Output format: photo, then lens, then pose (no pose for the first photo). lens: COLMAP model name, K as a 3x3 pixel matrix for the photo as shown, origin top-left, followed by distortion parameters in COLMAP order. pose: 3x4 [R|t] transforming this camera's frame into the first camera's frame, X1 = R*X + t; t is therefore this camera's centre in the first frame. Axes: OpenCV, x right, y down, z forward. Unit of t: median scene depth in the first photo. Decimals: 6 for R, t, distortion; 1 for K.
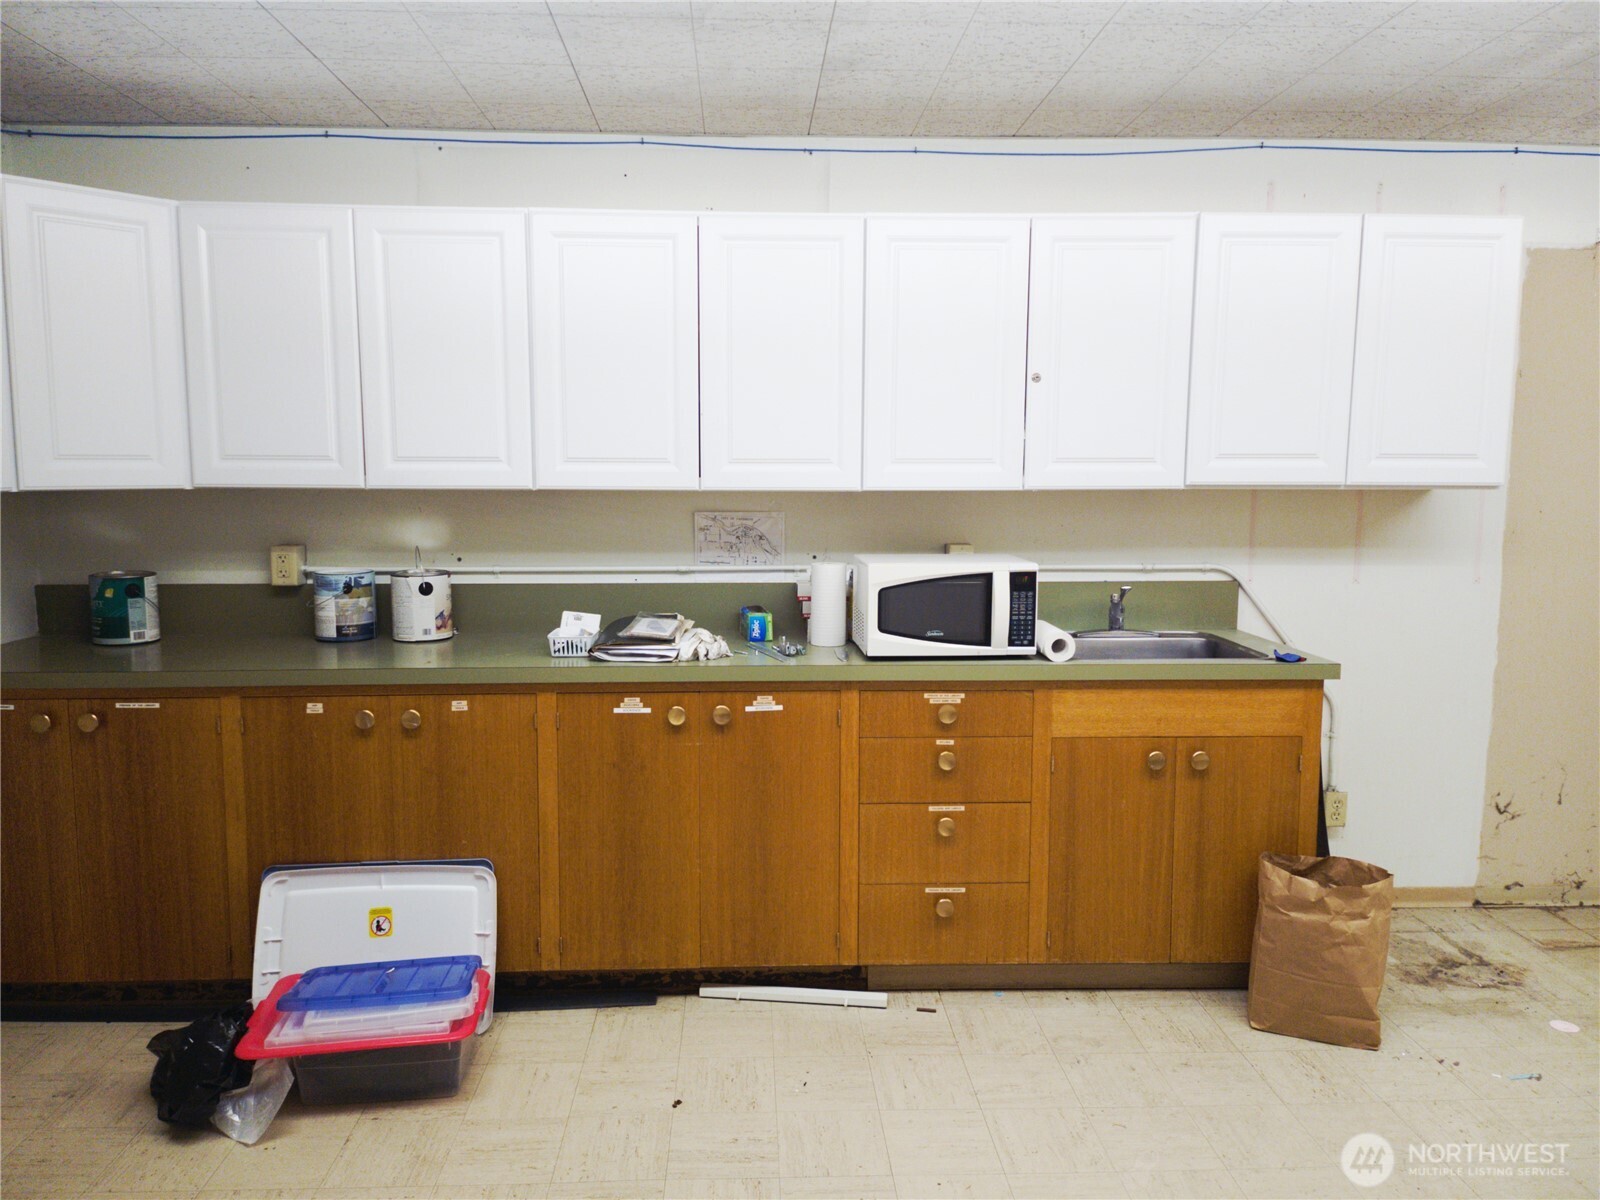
lens RADIAL K [[1115.5, 0, 780.1], [0, 1115.5, 597.6], [0, 0, 1]] dist [0.076717, -0.085002]
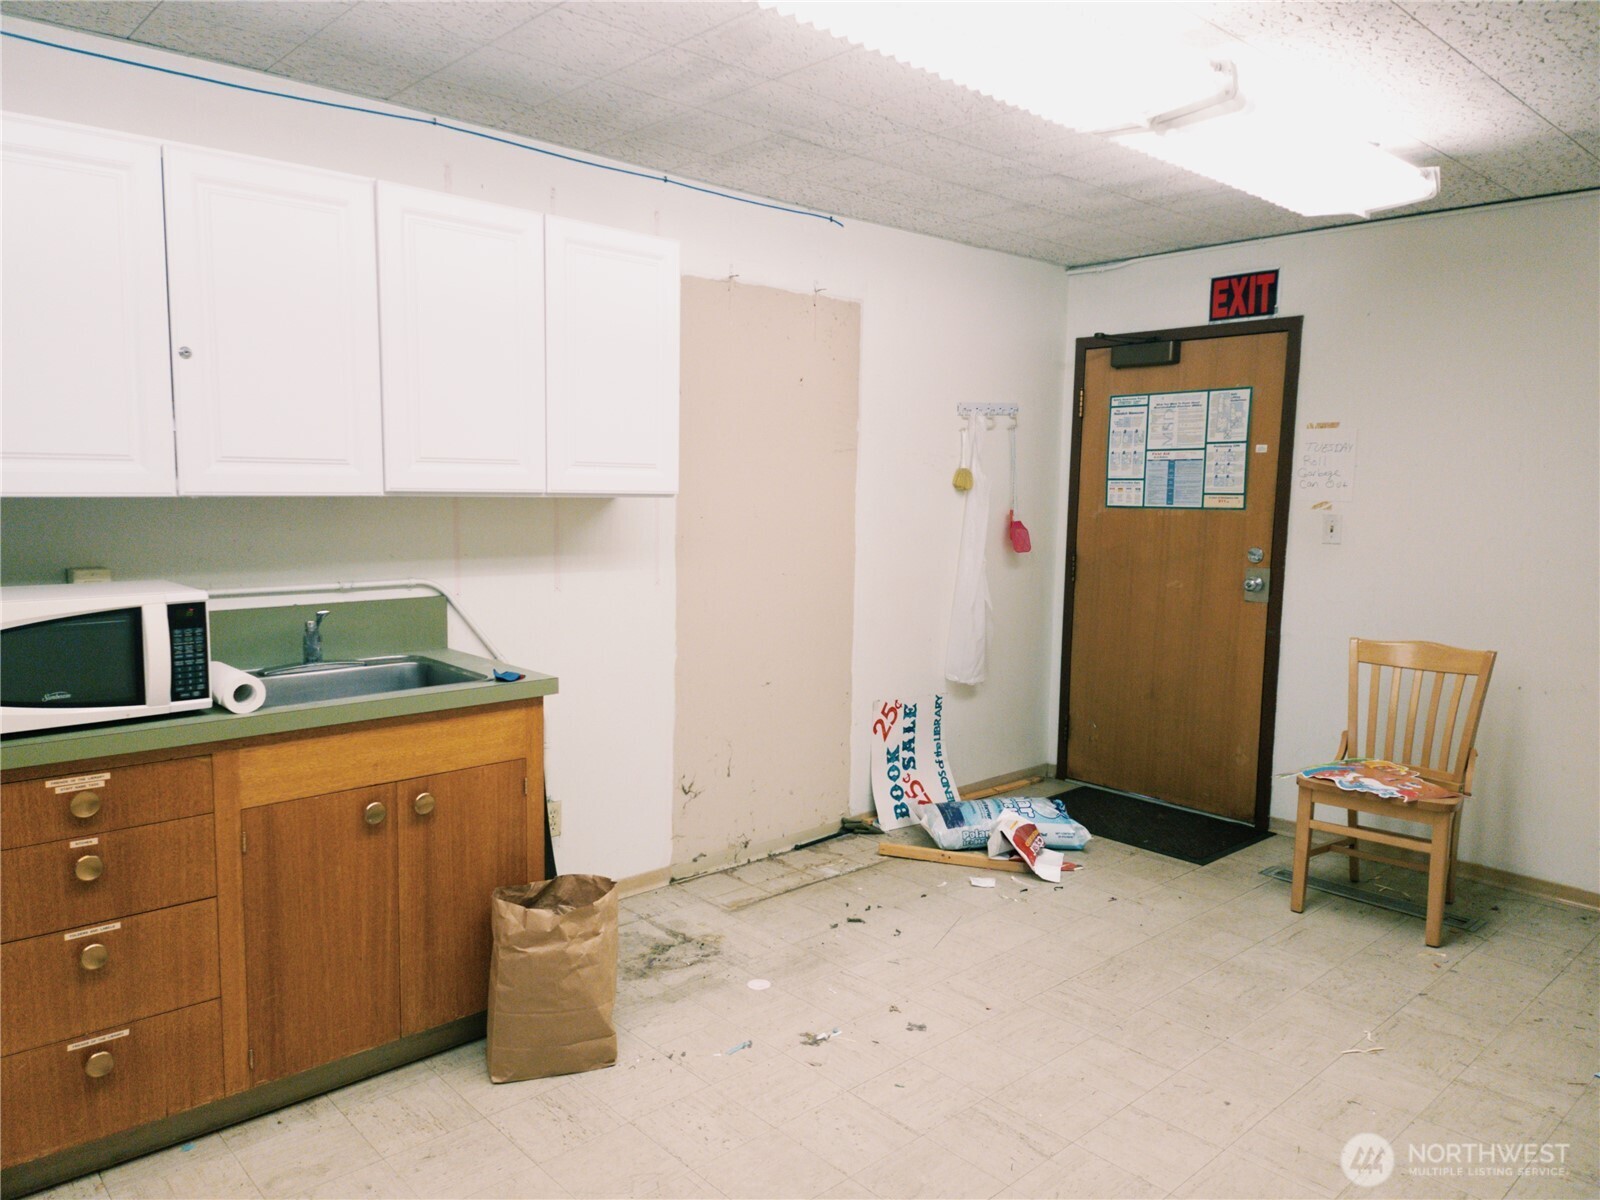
lens RADIAL K [[1115.5, 0, 780.1], [0, 1115.5, 597.6], [0, 0, 1]] dist [0.076717, -0.085002]
pose [[0.762394, -0.059718, 0.644351, 0.026407], [0.062791, 0.997861, 0.018188, -0.014635], [-0.644059, 0.026593, 0.764513, 0.138098]]
